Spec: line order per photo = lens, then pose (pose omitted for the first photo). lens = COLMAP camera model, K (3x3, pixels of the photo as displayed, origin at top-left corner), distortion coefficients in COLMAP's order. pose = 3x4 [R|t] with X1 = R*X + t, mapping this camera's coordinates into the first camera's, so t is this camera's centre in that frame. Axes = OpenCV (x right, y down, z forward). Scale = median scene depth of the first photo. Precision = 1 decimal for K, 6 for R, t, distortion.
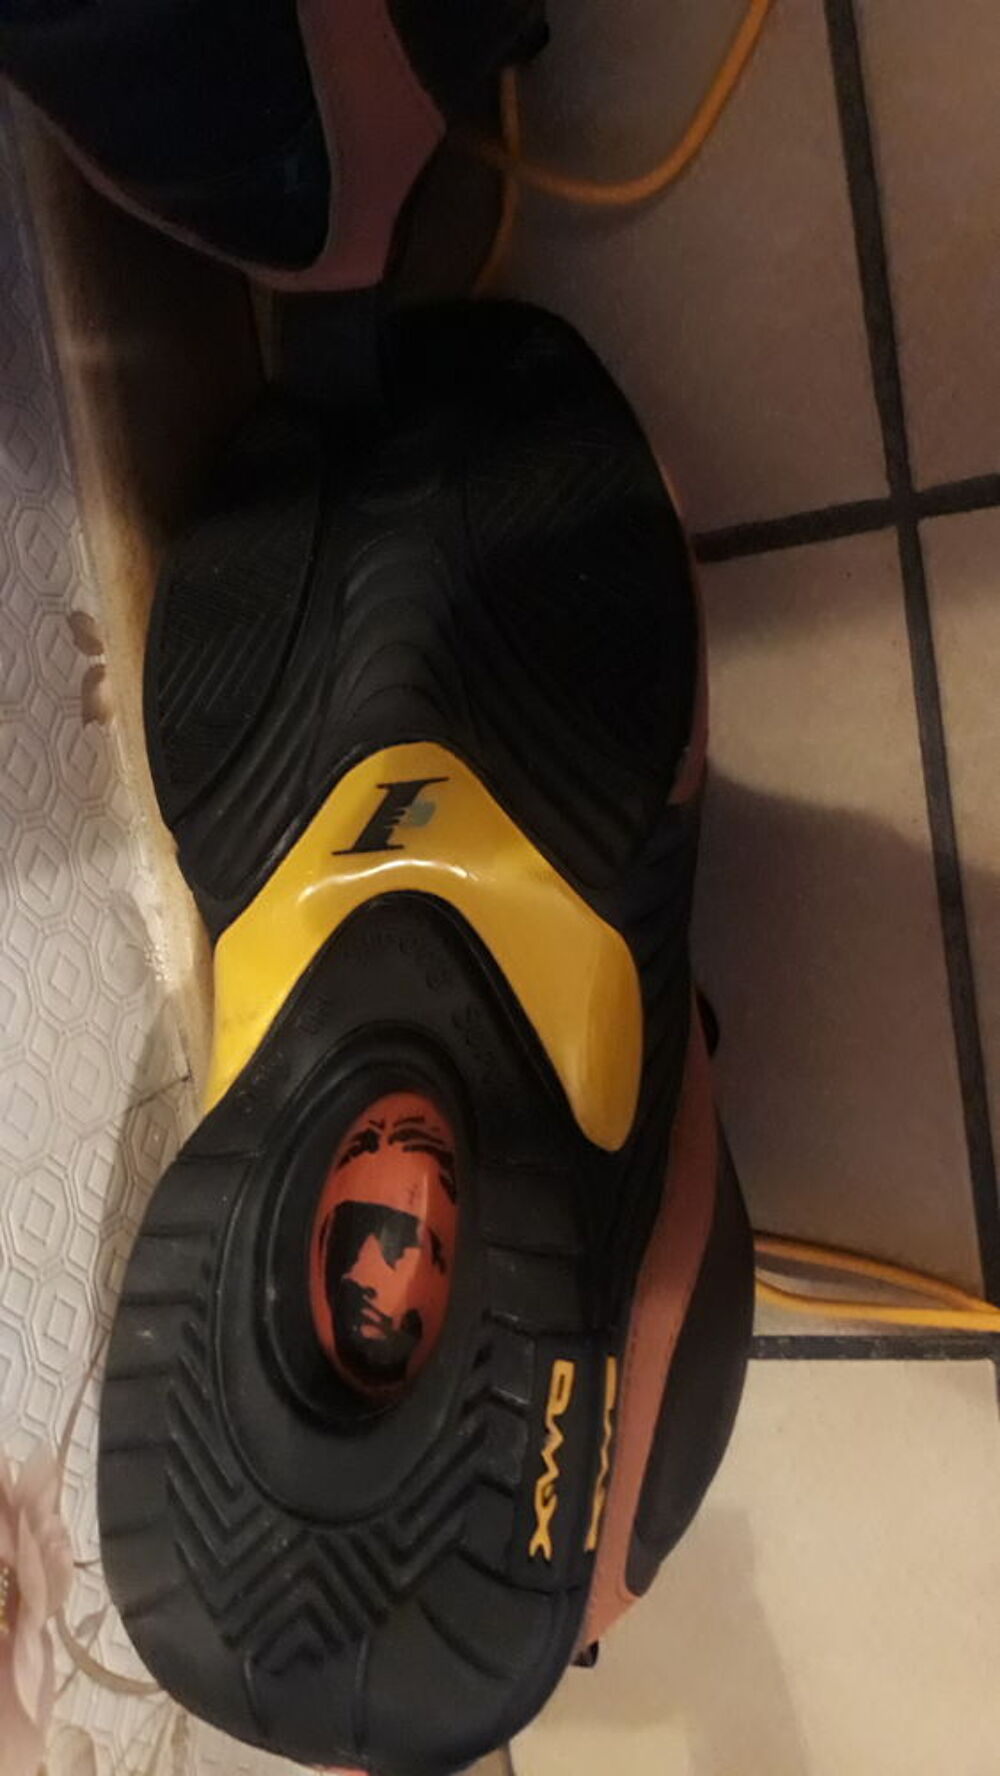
lens RADIAL K [[1428.7, 0, 499.2], [0, 1428.7, 881.3], [0, 0, 1]] dist [0.012665, -0.007398]
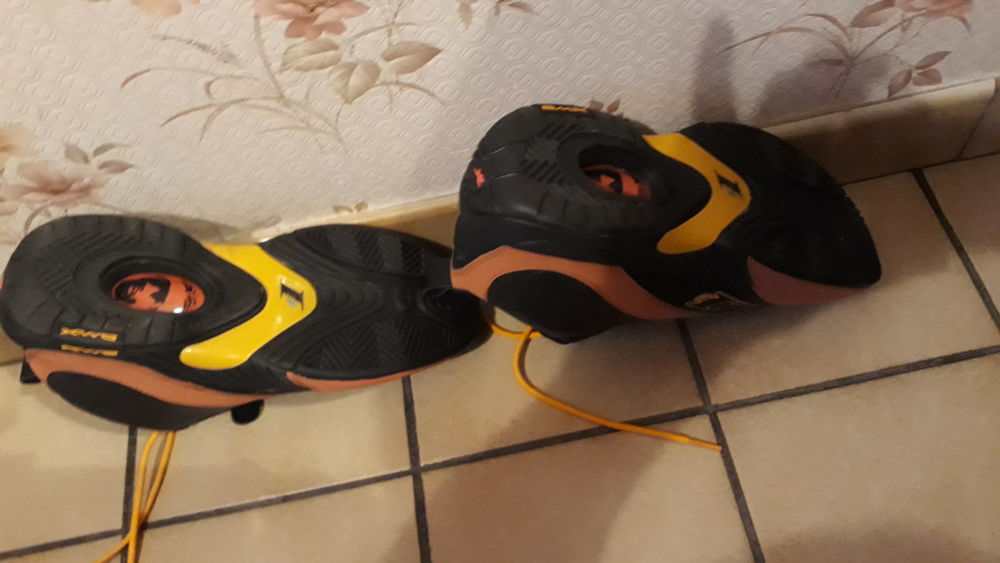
lens RADIAL K [[804.4, 0, 497.1], [0, 804.4, 280.1], [0, 0, 1]] dist [0.012665, -0.007398]
pose [[0.037699, 0.980347, -0.193644, 0.284045], [-0.997606, 0.025680, -0.064210, -0.422671], [-0.057975, 0.195601, 0.978968, -0.916617]]
